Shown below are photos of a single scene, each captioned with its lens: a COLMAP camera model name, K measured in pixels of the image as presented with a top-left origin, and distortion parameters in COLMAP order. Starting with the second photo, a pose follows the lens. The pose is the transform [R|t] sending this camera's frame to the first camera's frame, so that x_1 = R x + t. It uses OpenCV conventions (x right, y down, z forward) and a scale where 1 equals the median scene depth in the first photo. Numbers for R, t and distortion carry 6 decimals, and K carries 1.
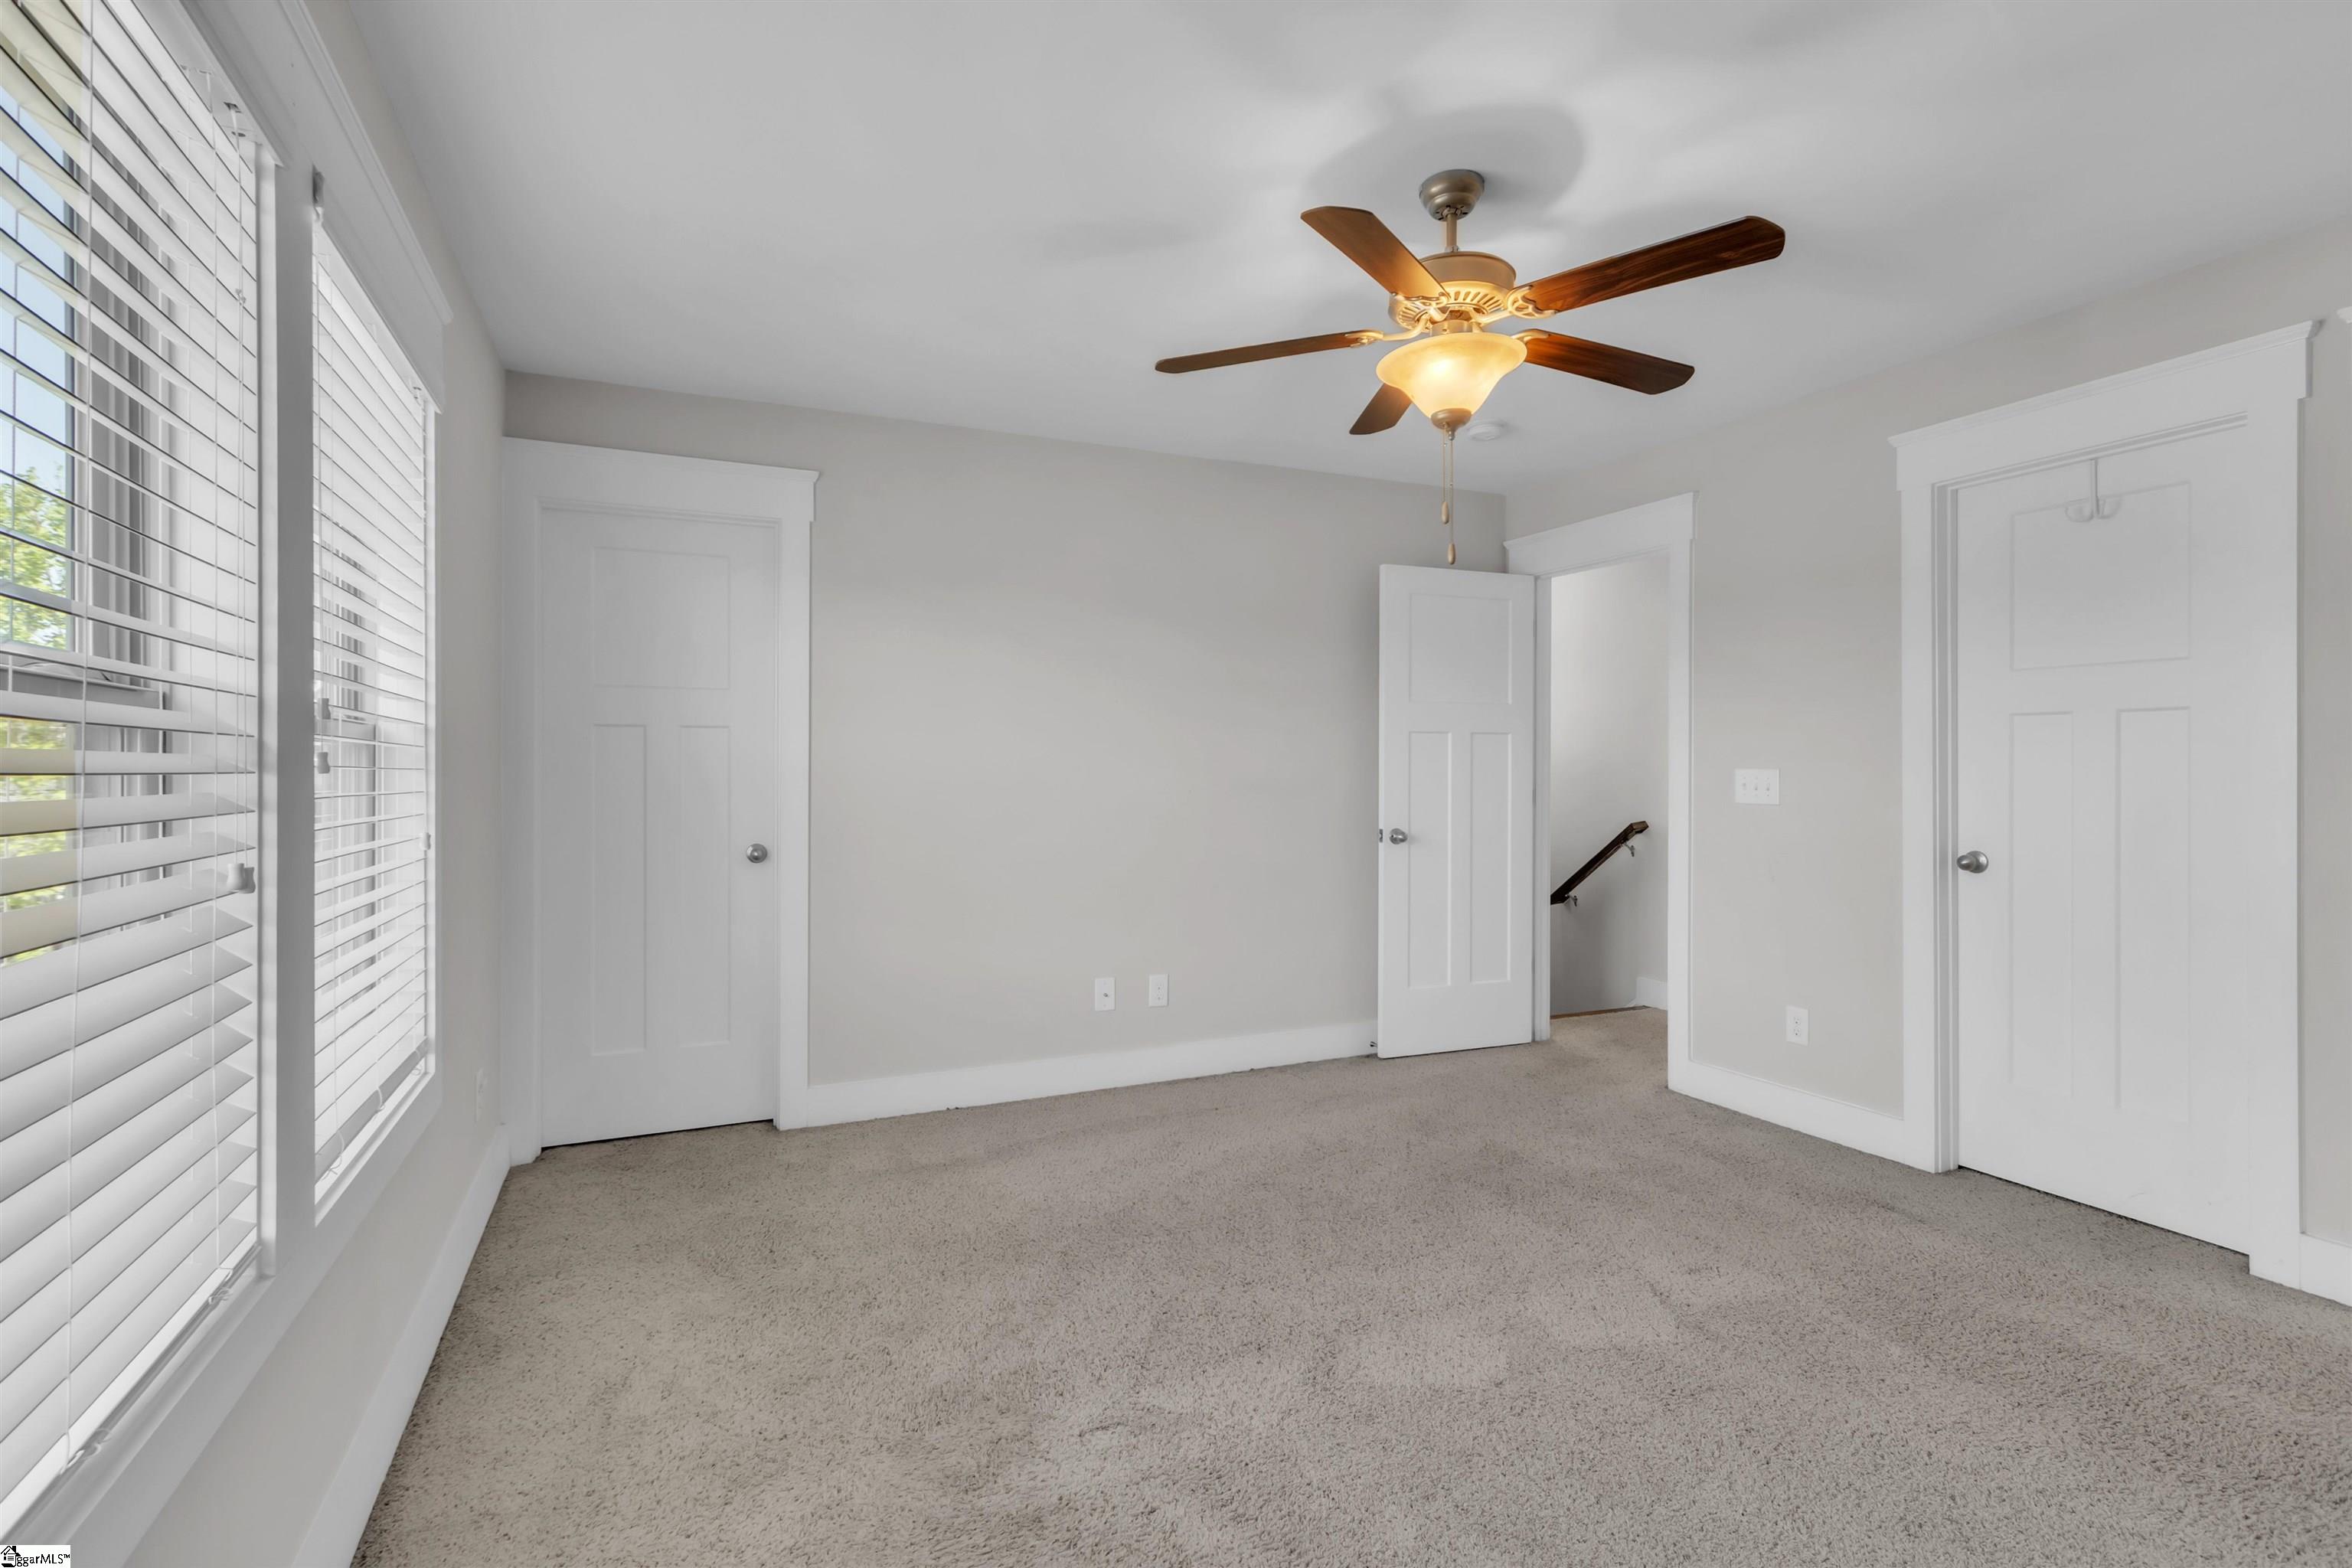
lens RADIAL K [[1084.5, 0, 1156.9], [0, 1084.5, 780.3], [0, 0, 1]] dist [0.001186, 0.000125]
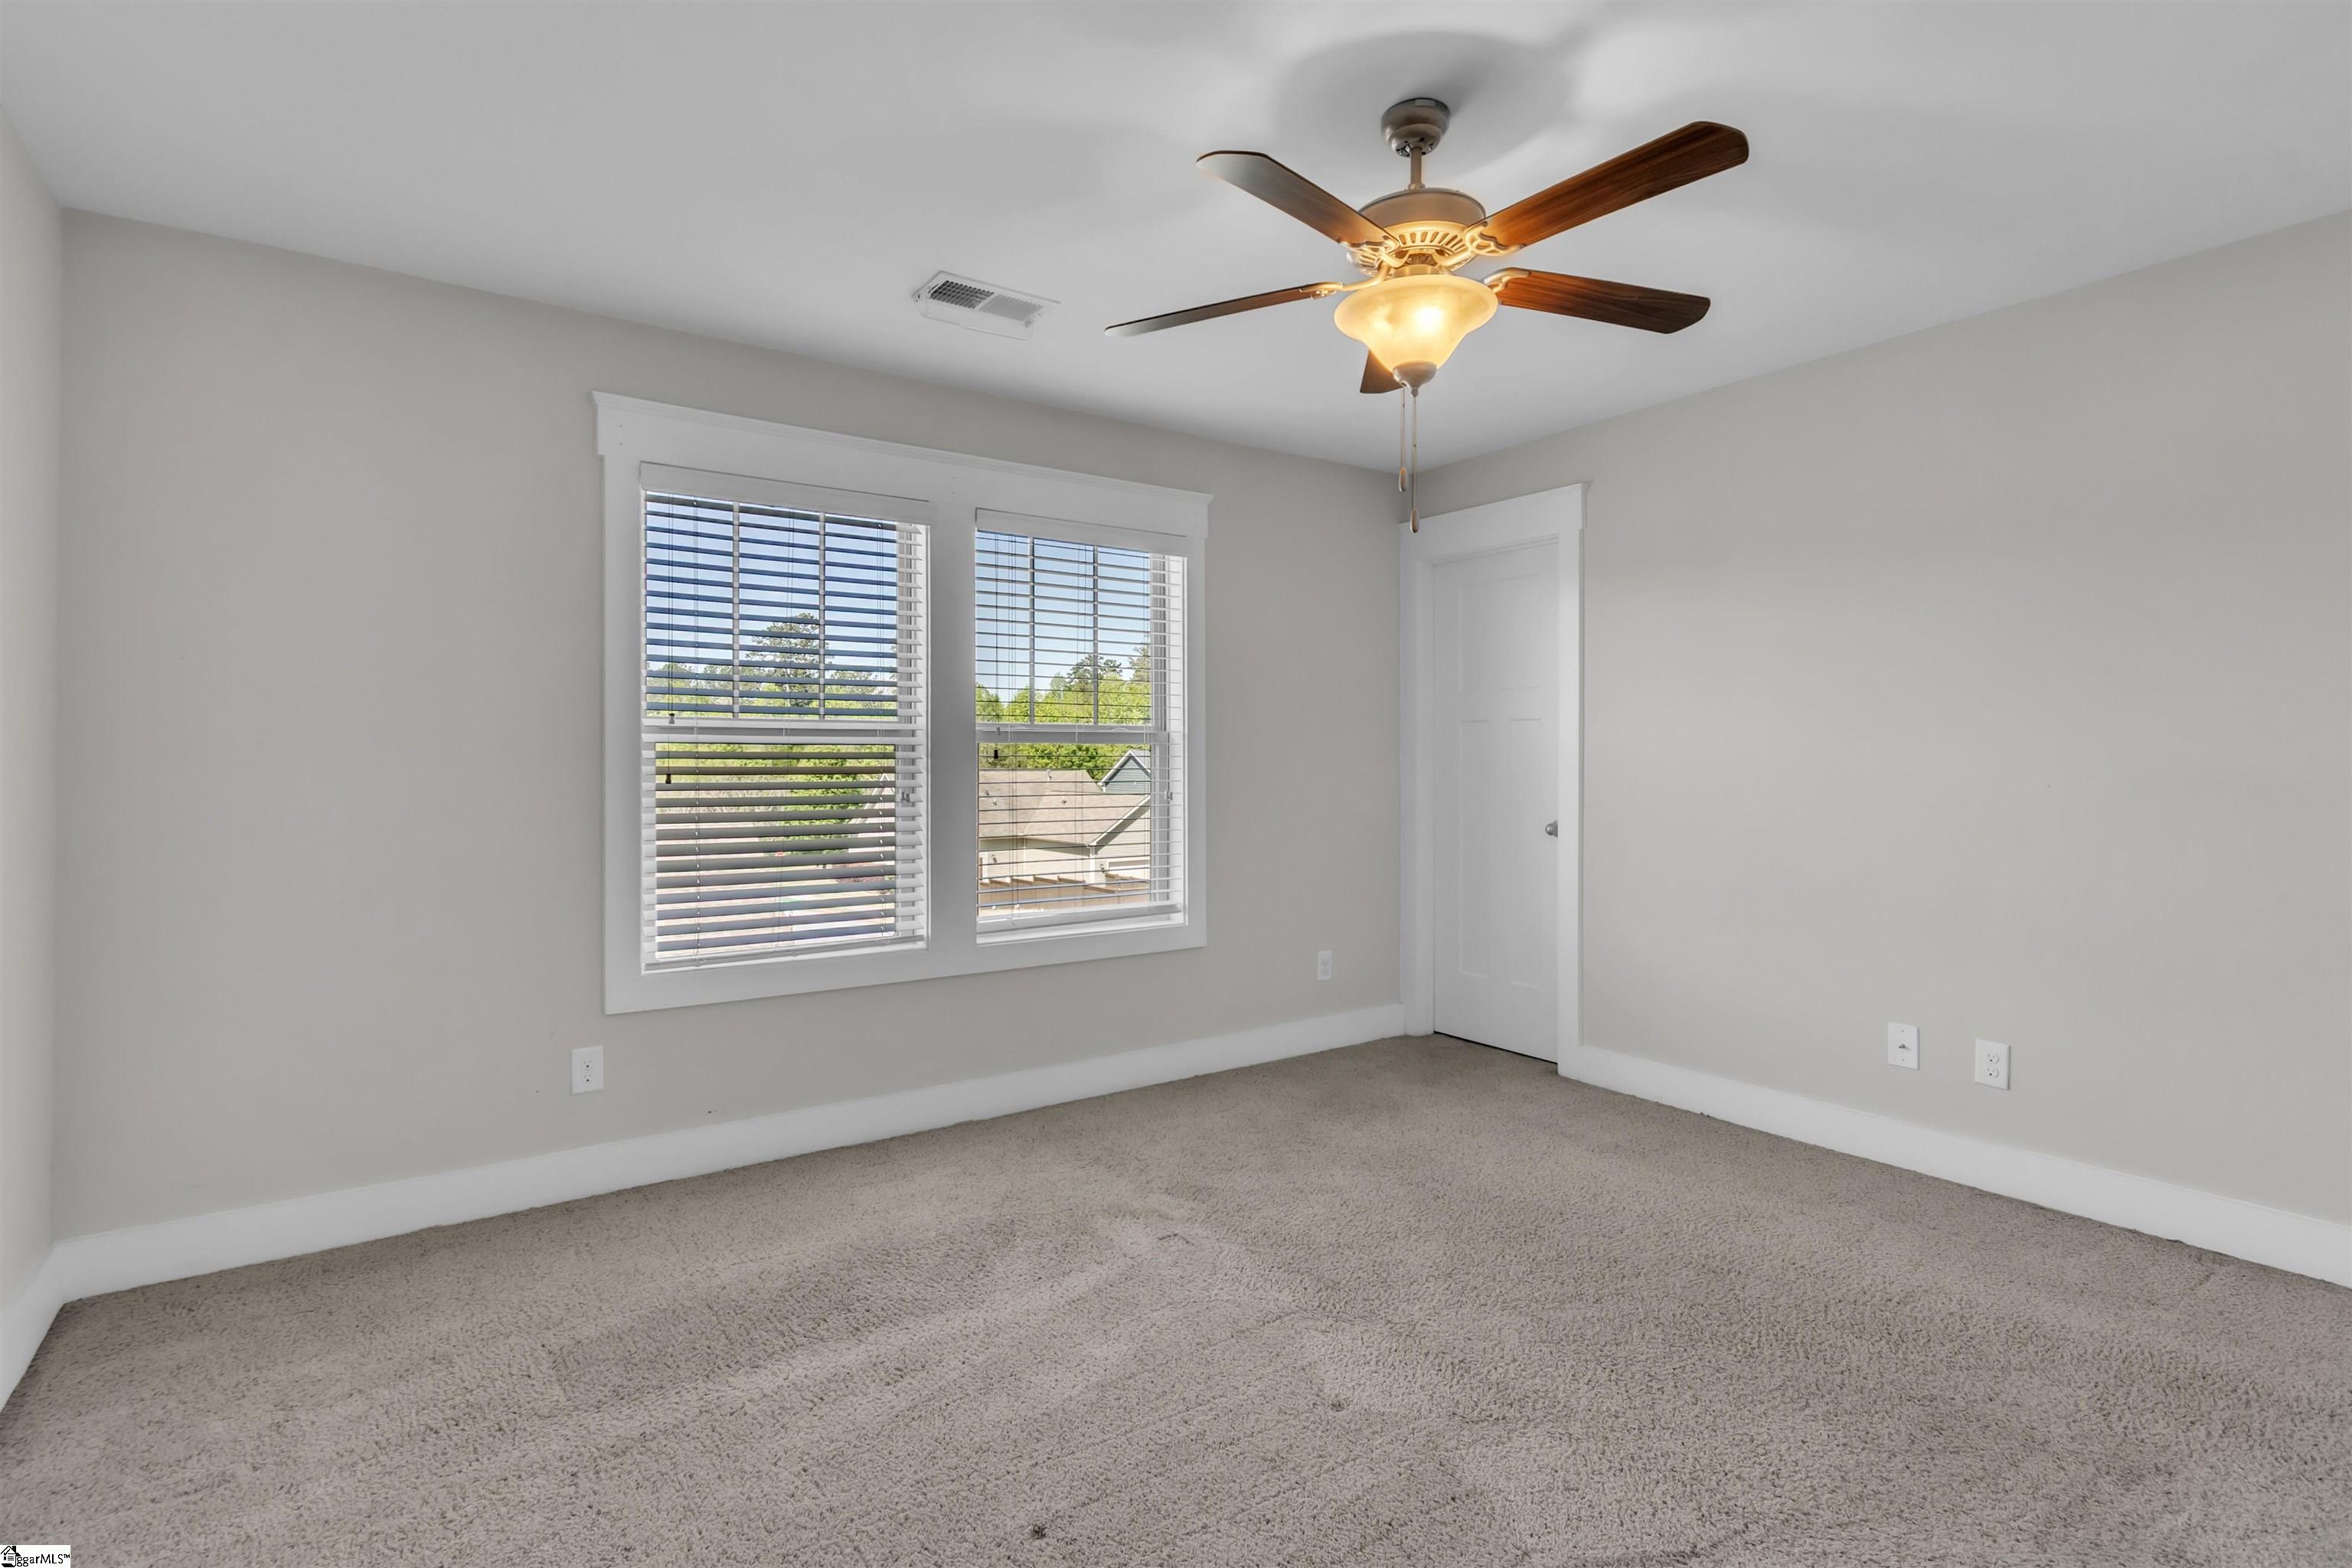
lens RADIAL K [[1084.5, 0, 1156.9], [0, 1084.5, 780.3], [0, 0, 1]] dist [0.001186, 0.000125]
pose [[0.202480, 0.022645, -0.979024, 0.669965], [-0.004403, 0.999744, 0.022214, -0.007591], [0.979276, -0.000187, 0.202528, 0.361949]]
